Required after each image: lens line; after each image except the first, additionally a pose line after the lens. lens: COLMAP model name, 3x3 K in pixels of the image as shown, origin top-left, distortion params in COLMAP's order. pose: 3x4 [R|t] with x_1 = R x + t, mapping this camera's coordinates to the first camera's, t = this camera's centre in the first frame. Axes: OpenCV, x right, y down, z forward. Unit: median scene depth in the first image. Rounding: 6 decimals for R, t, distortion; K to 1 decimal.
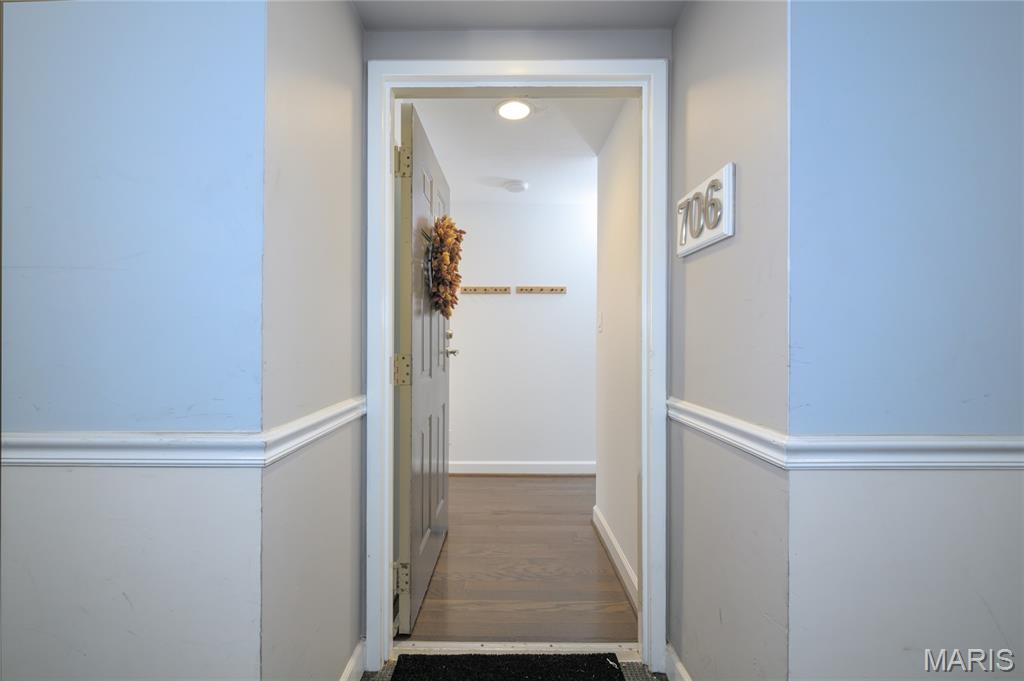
lens RADIAL K [[416.9, 0, 526.5], [0, 416.9, 337.5], [0, 0, 1]] dist [-0.000996, -0.000009]
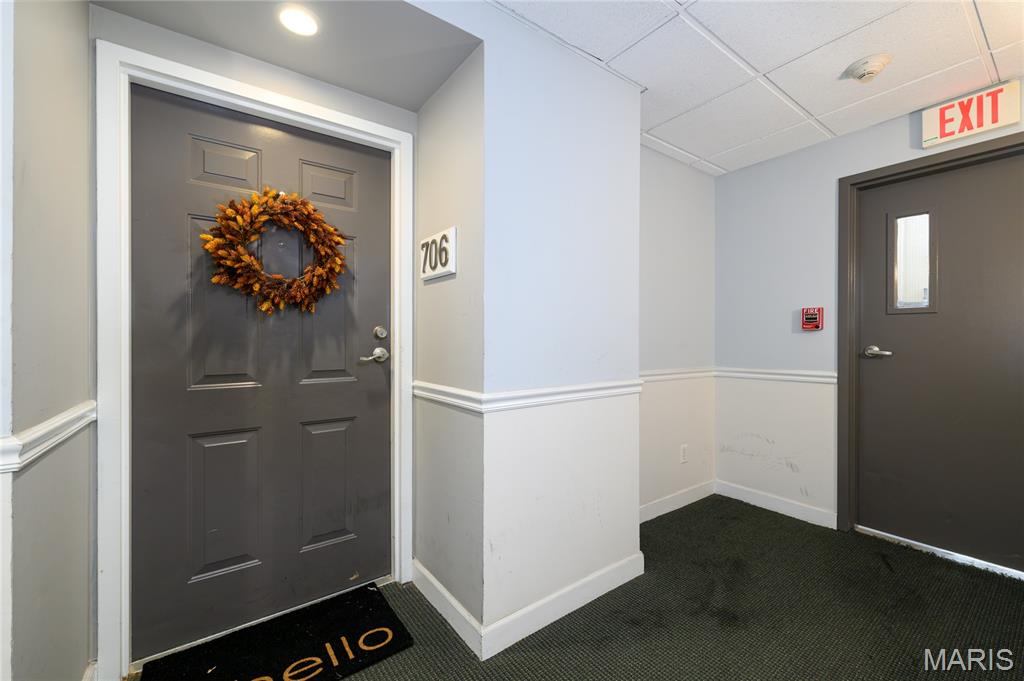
lens RADIAL K [[416.9, 0, 526.5], [0, 416.9, 337.5], [0, 0, 1]] dist [-0.000996, -0.000009]
pose [[0.819150, -0.002837, 0.573573, -0.153122], [-0.001560, 0.999973, 0.007174, -0.010240], [-0.573578, -0.006772, 0.819123, -0.361022]]
